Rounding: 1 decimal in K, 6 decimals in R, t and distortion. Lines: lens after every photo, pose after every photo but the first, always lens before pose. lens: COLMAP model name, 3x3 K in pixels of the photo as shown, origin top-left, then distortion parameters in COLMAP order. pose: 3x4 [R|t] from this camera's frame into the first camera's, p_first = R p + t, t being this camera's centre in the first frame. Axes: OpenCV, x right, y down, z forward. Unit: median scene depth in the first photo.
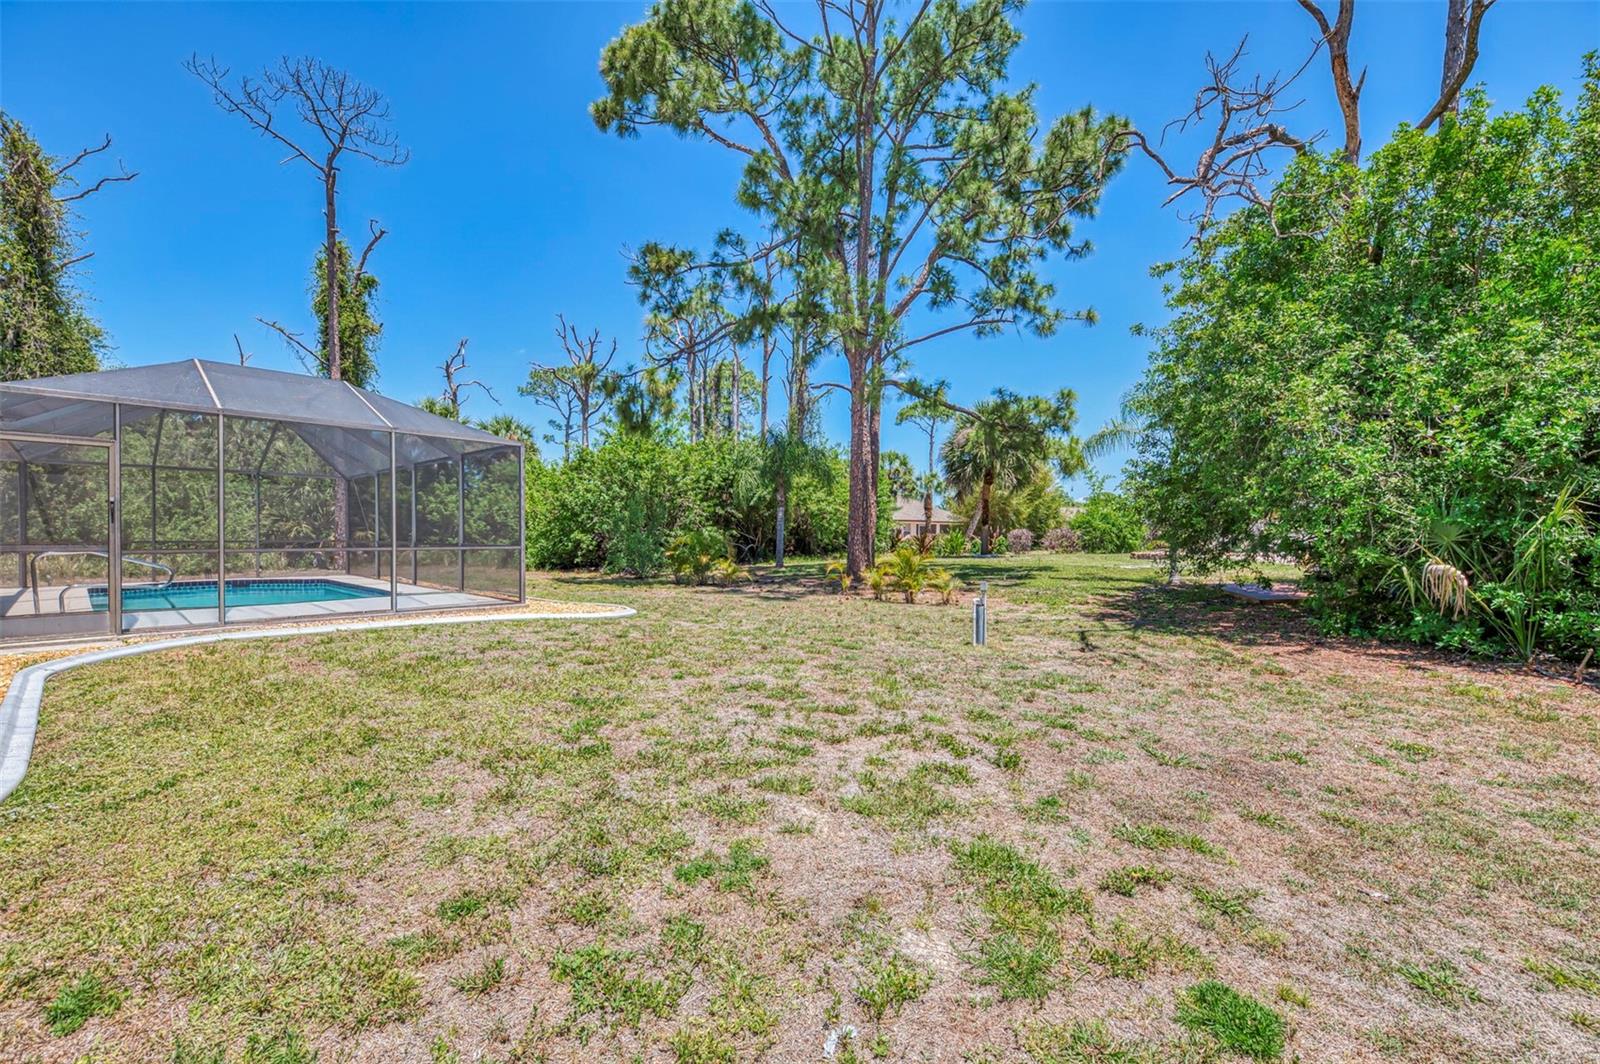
lens RADIAL K [[661.7, 0, 800.0], [0, 661.7, 532.0], [0, 0, 1]] dist [0.002397, -0.000417]
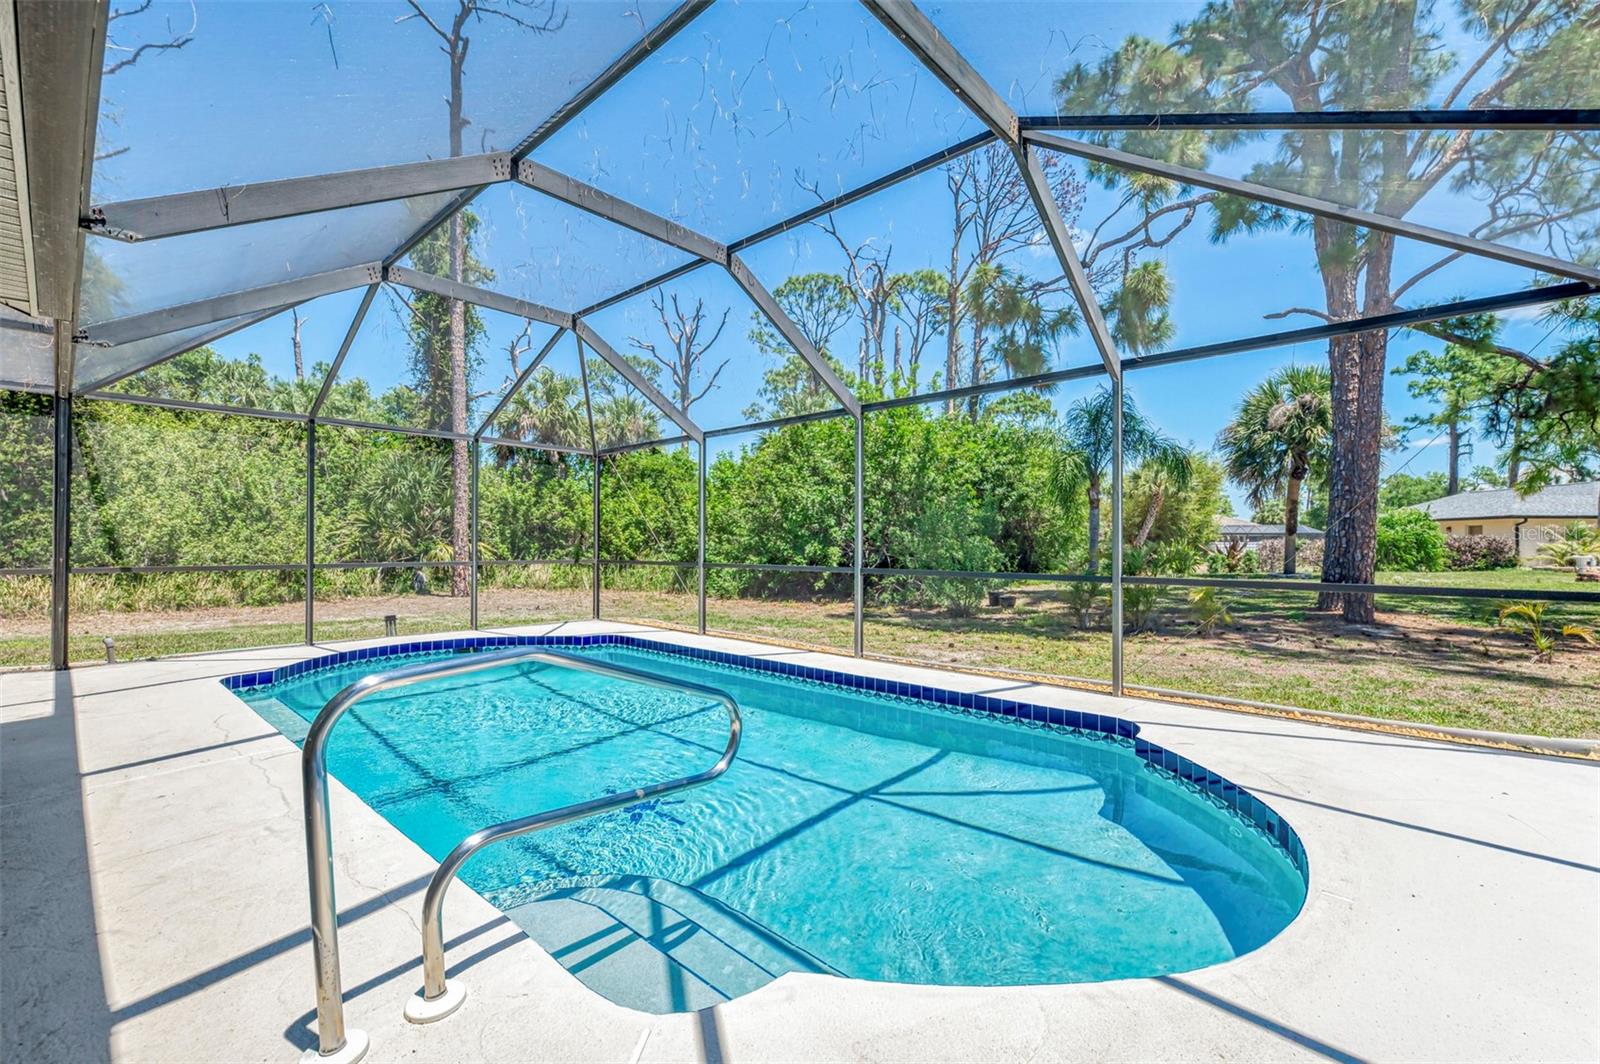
lens RADIAL K [[682.7, 0, 800.0], [0, 682.7, 532.0], [0, 0, 1]] dist [0.011596, -0.000010]
pose [[0.999974, 0.001192, -0.007181, -0.320811], [-0.001285, 0.999916, -0.012932, -0.004108], [0.007165, 0.012941, 0.999891, 0.256210]]
